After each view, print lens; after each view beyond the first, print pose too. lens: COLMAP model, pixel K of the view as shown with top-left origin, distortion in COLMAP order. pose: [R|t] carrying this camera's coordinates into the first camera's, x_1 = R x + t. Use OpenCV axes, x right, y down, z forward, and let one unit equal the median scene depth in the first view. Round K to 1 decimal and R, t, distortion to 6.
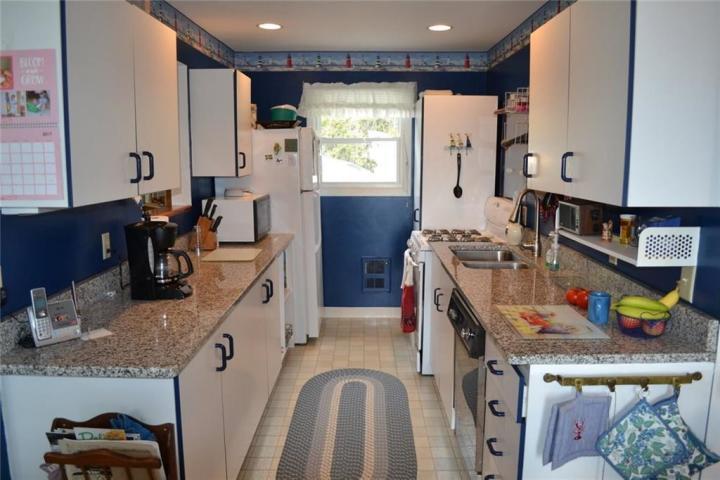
lens RADIAL K [[571.6, 0, 360.0], [0, 571.6, 240.1], [0, 0, 1]] dist [-0.086616, 0.016484]
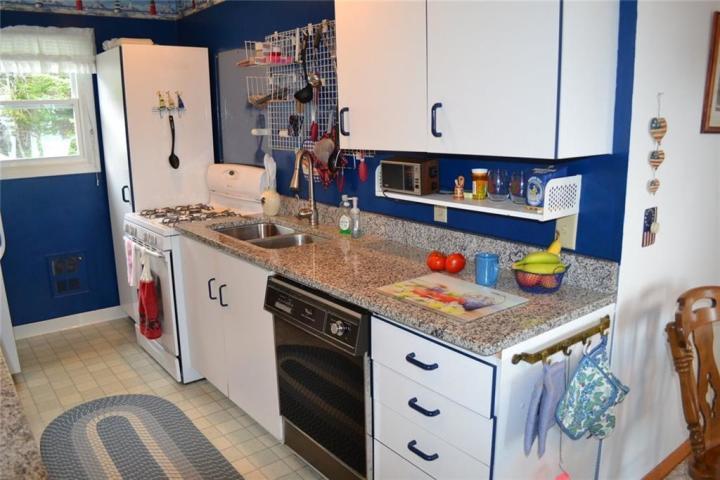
lens RADIAL K [[571.6, 0, 359.5], [0, 571.6, 240.6], [0, 0, 1]] dist [-0.086616, 0.016484]
pose [[0.785019, -0.146281, 0.601953, -0.284487], [0.110149, 0.989196, 0.096739, -0.040335], [-0.609601, -0.009637, 0.792650, 0.350147]]
